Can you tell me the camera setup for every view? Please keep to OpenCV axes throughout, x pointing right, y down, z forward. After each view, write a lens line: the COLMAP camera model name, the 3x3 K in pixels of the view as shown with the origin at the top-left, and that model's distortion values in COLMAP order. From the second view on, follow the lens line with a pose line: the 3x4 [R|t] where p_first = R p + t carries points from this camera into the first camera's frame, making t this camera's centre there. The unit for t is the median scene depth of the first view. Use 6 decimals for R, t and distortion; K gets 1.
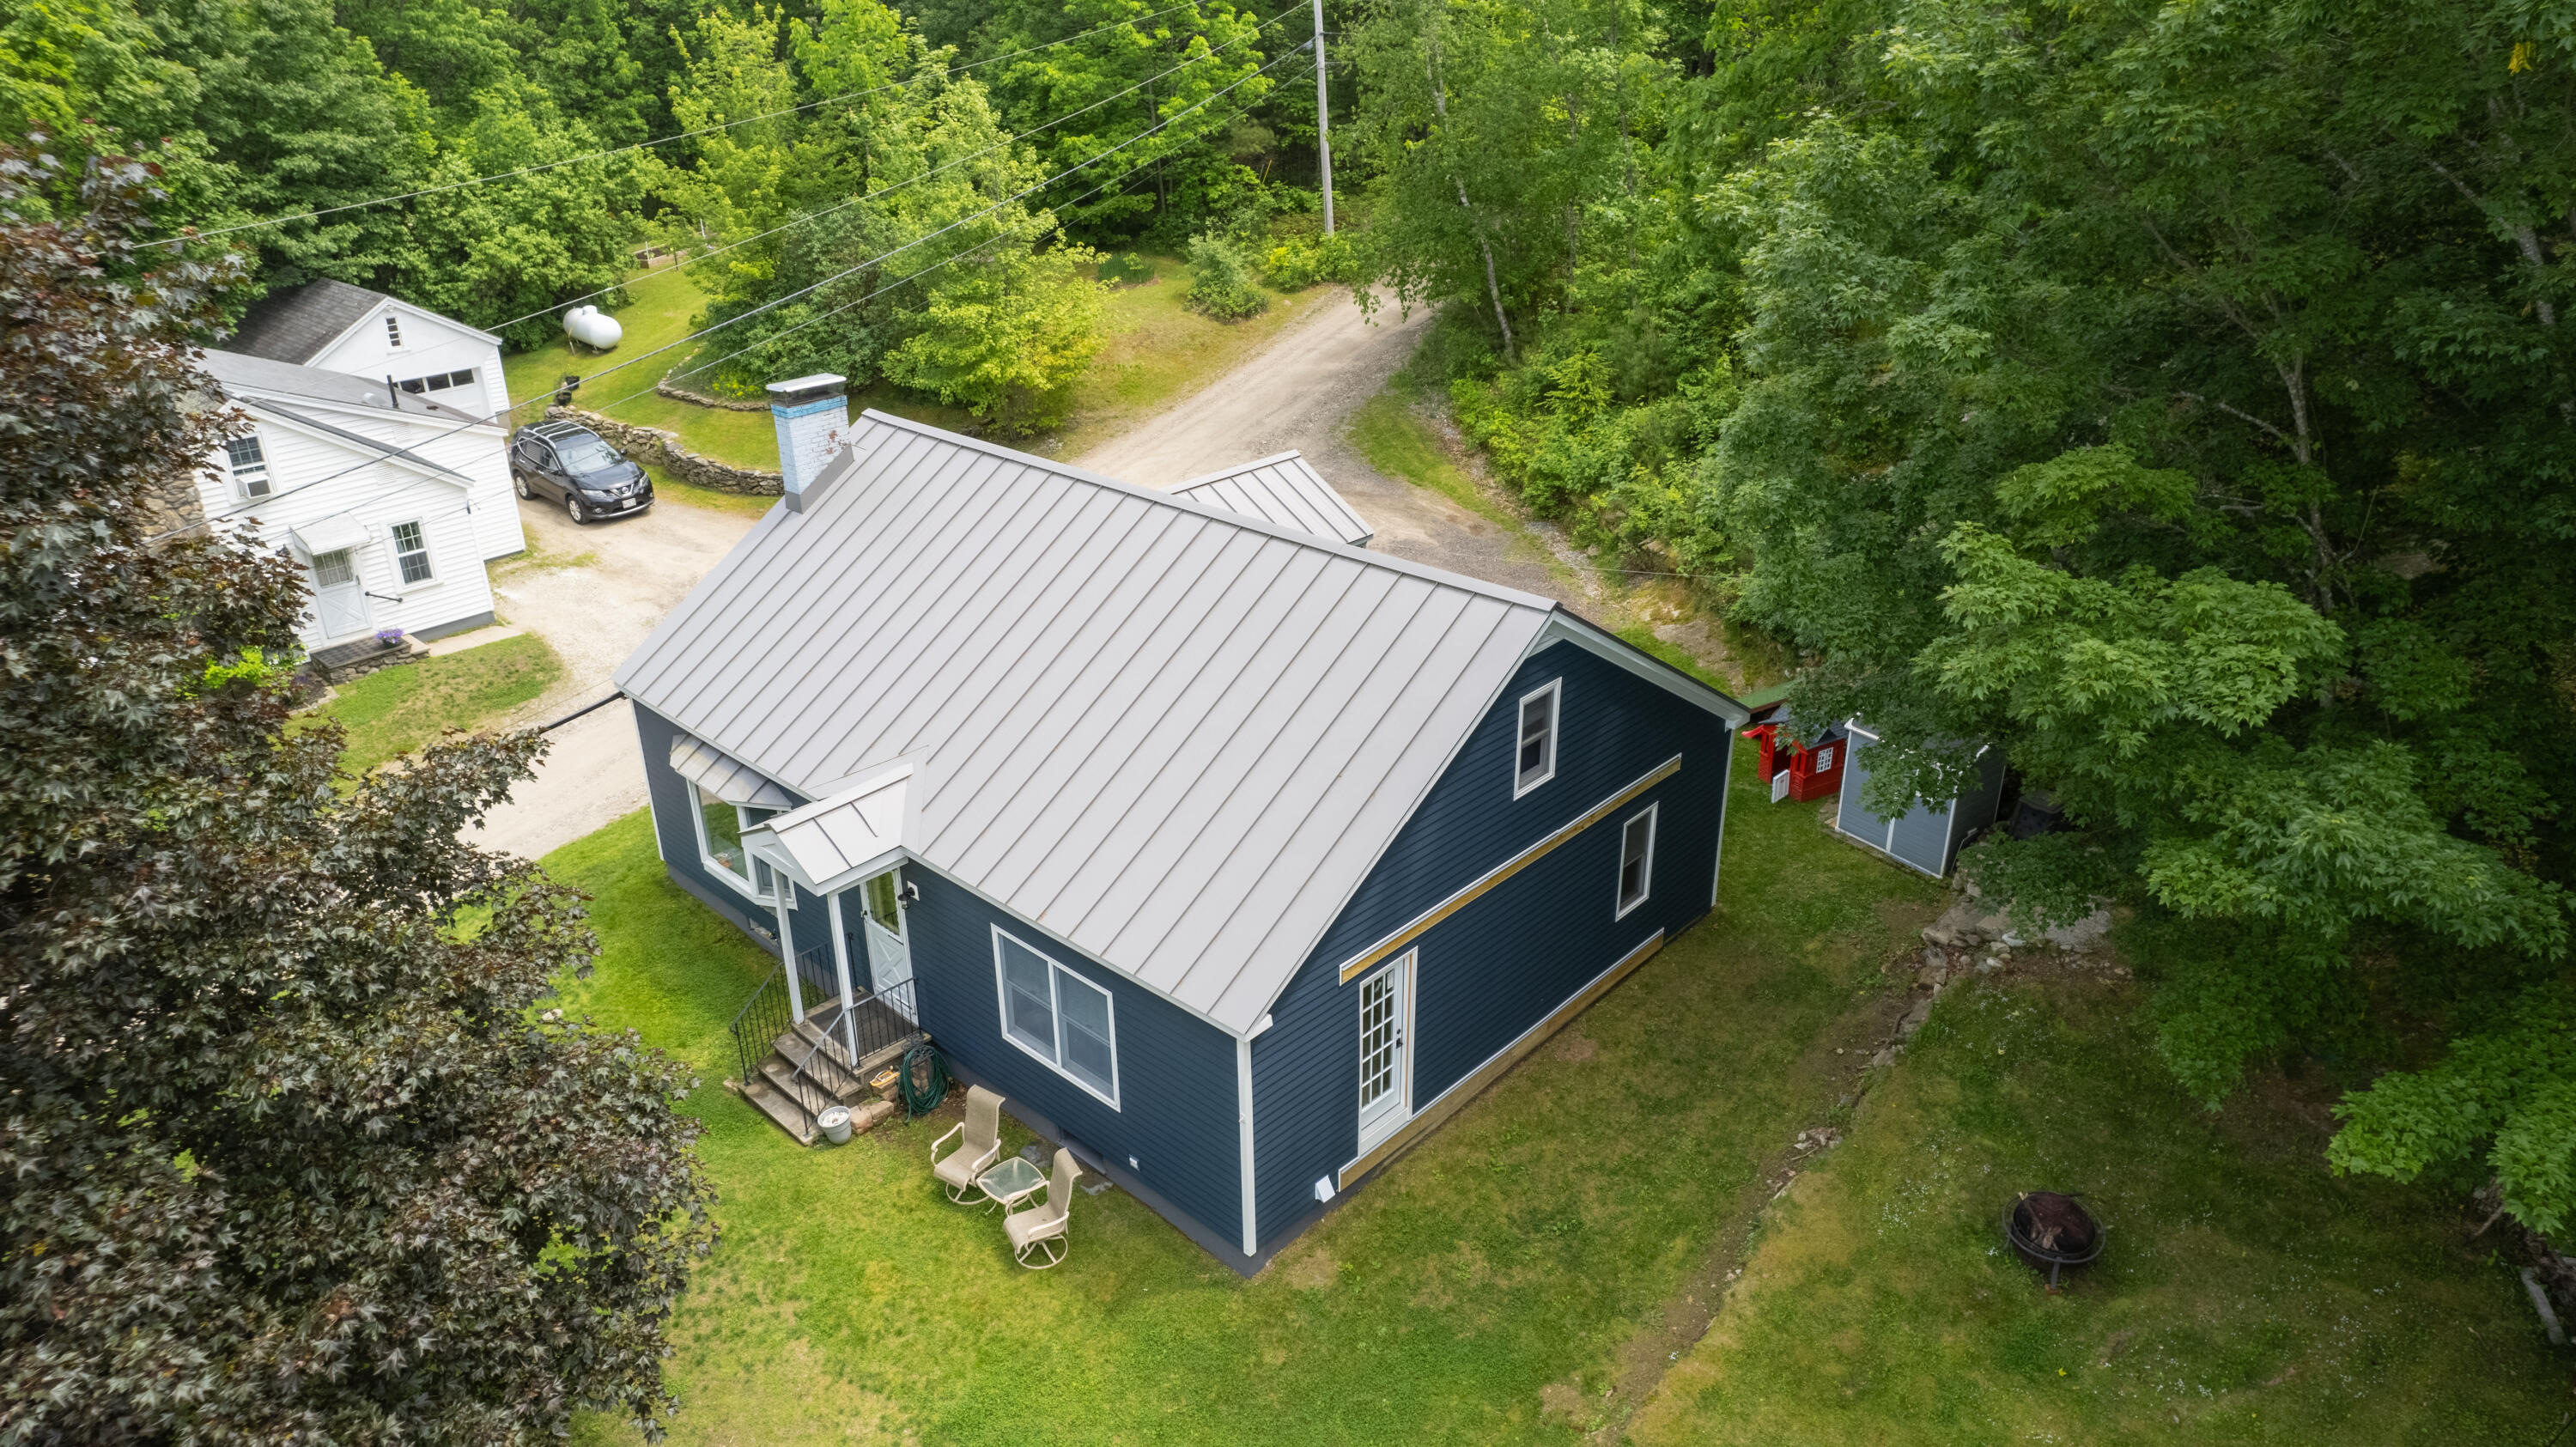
lens RADIAL K [[1644.1, 0, 1284.3], [0, 1644.1, 734.7], [0, 0, 1]] dist [-0.077839, 0.067186]
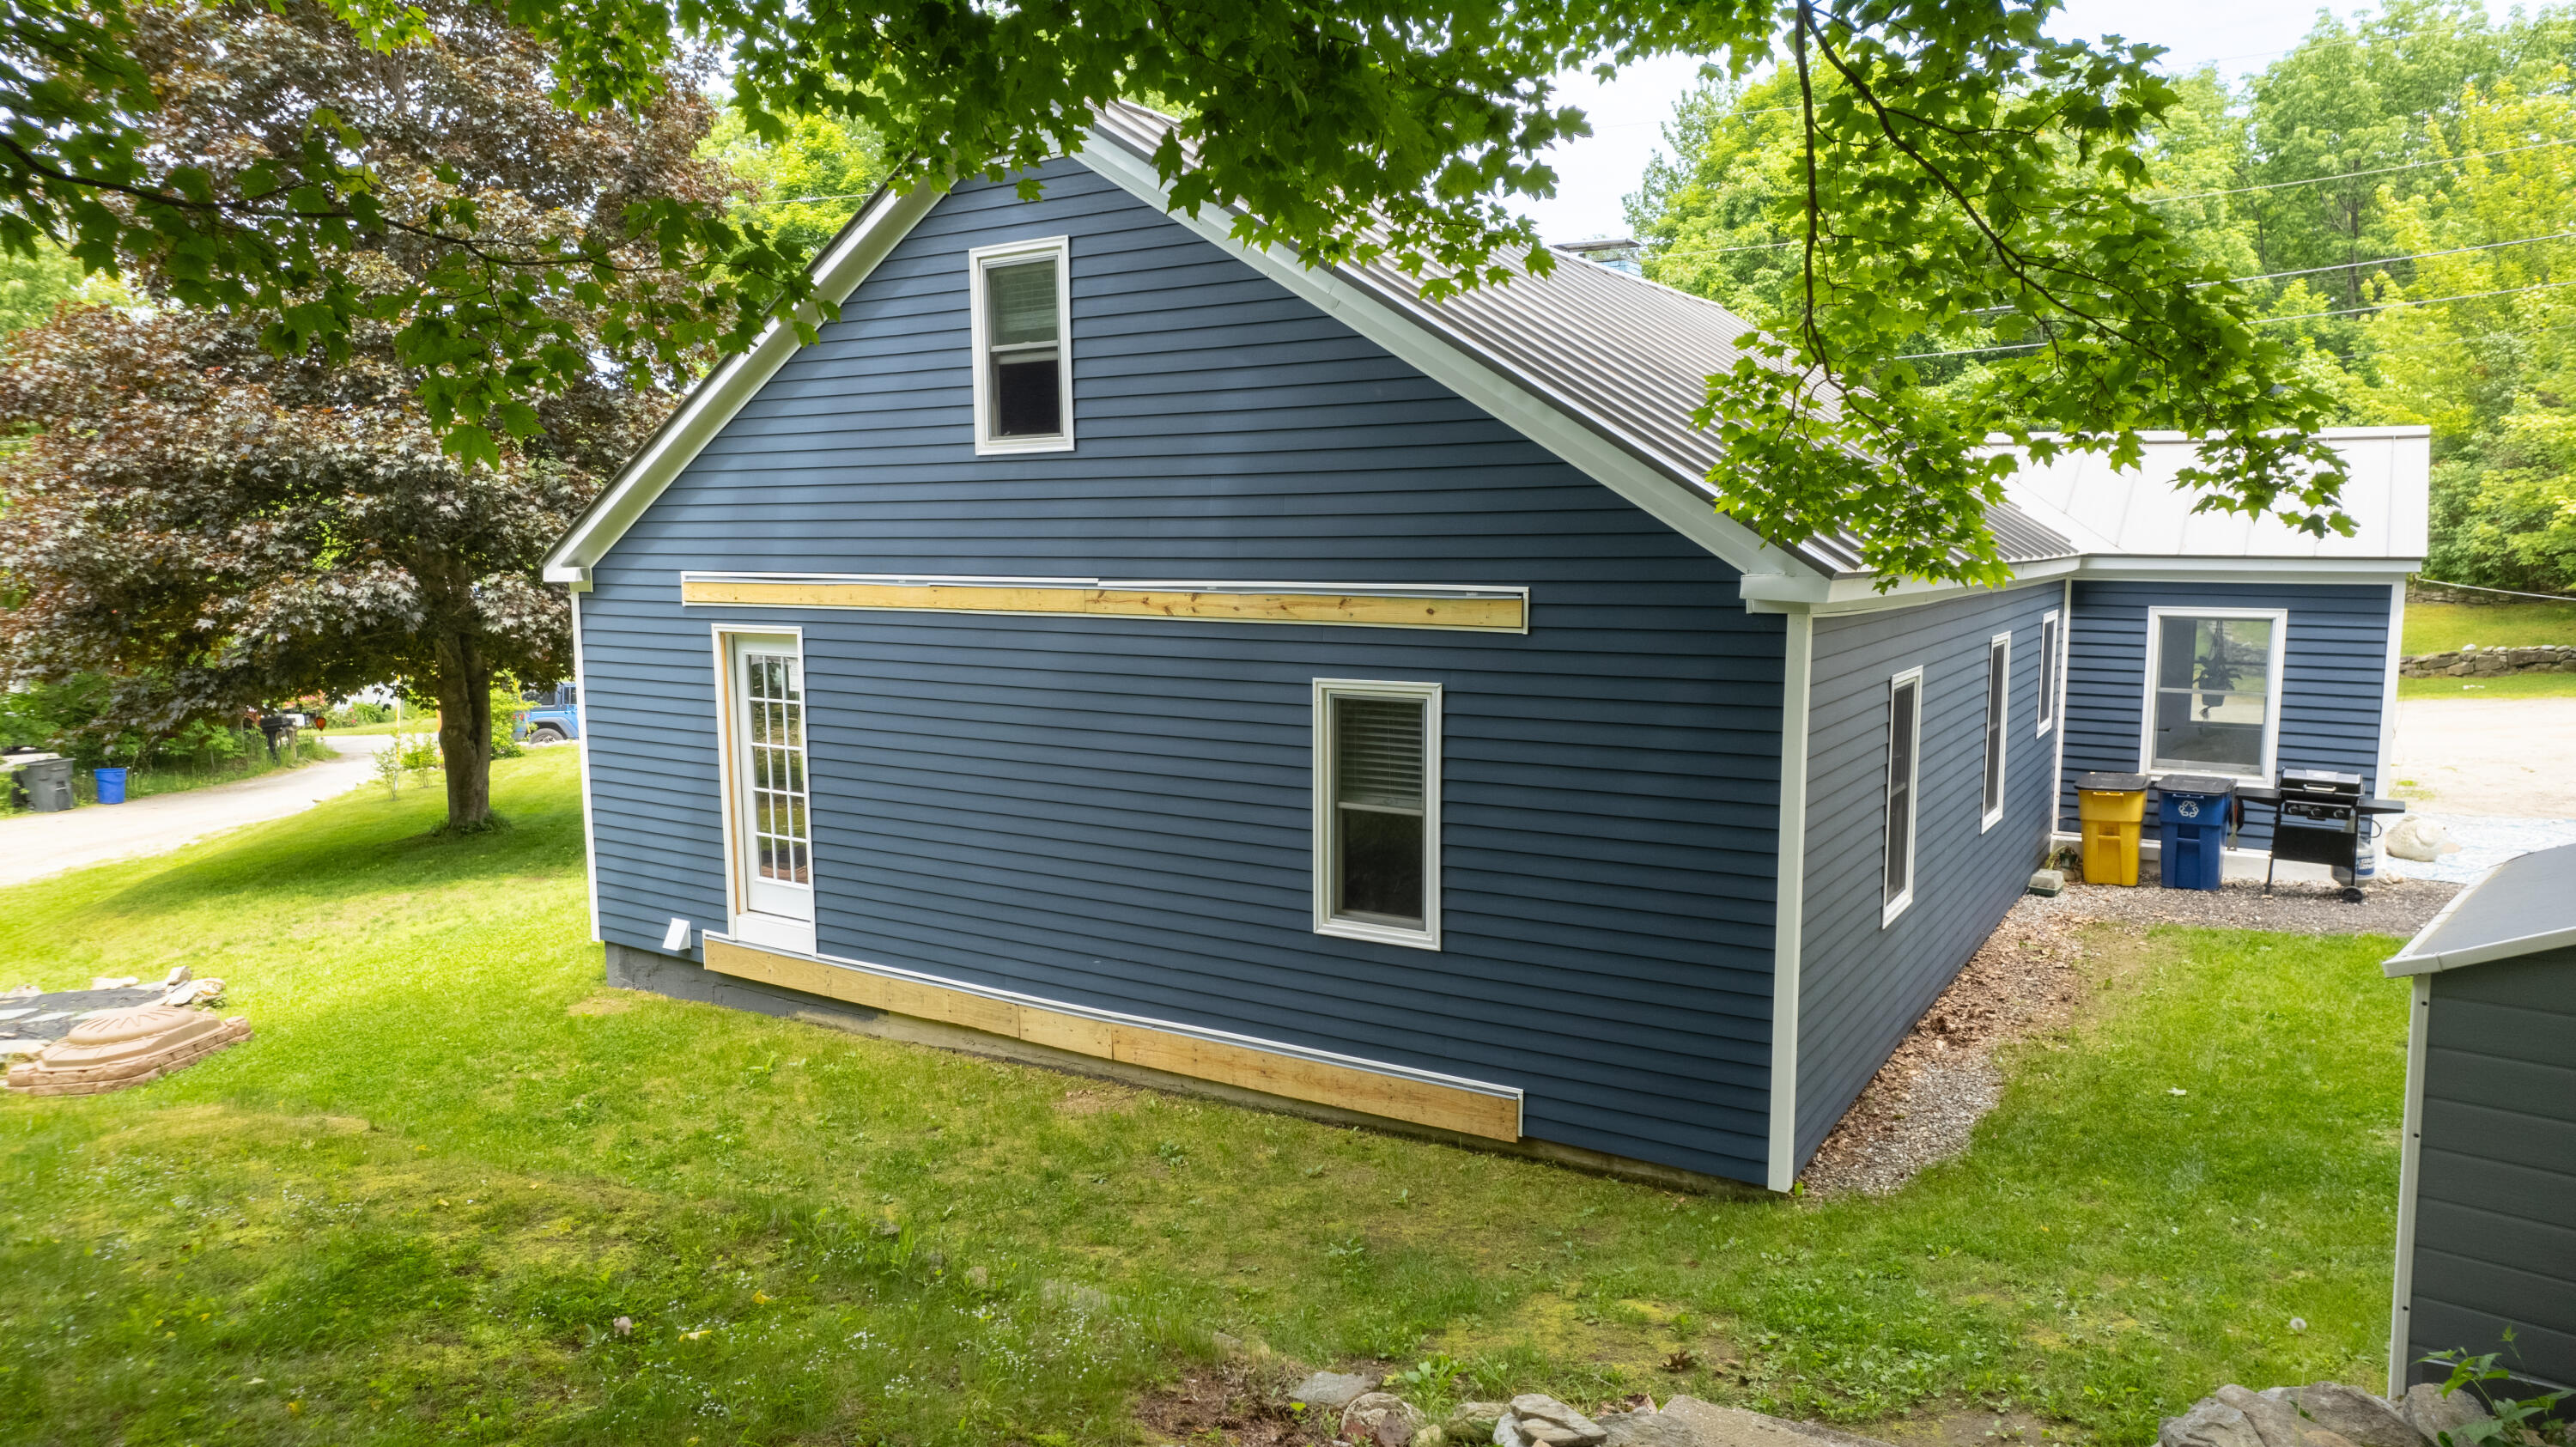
lens RADIAL K [[1644.1, 0, 1279.3], [0, 1644.1, 743.3], [0, 0, 1]] dist [-0.077839, 0.067186]
pose [[0.185318, 0.142562, -0.972283, 0.708192], [-0.416980, 0.907336, 0.053562, 0.056292], [0.889823, 0.395497, 0.227591, 0.997790]]
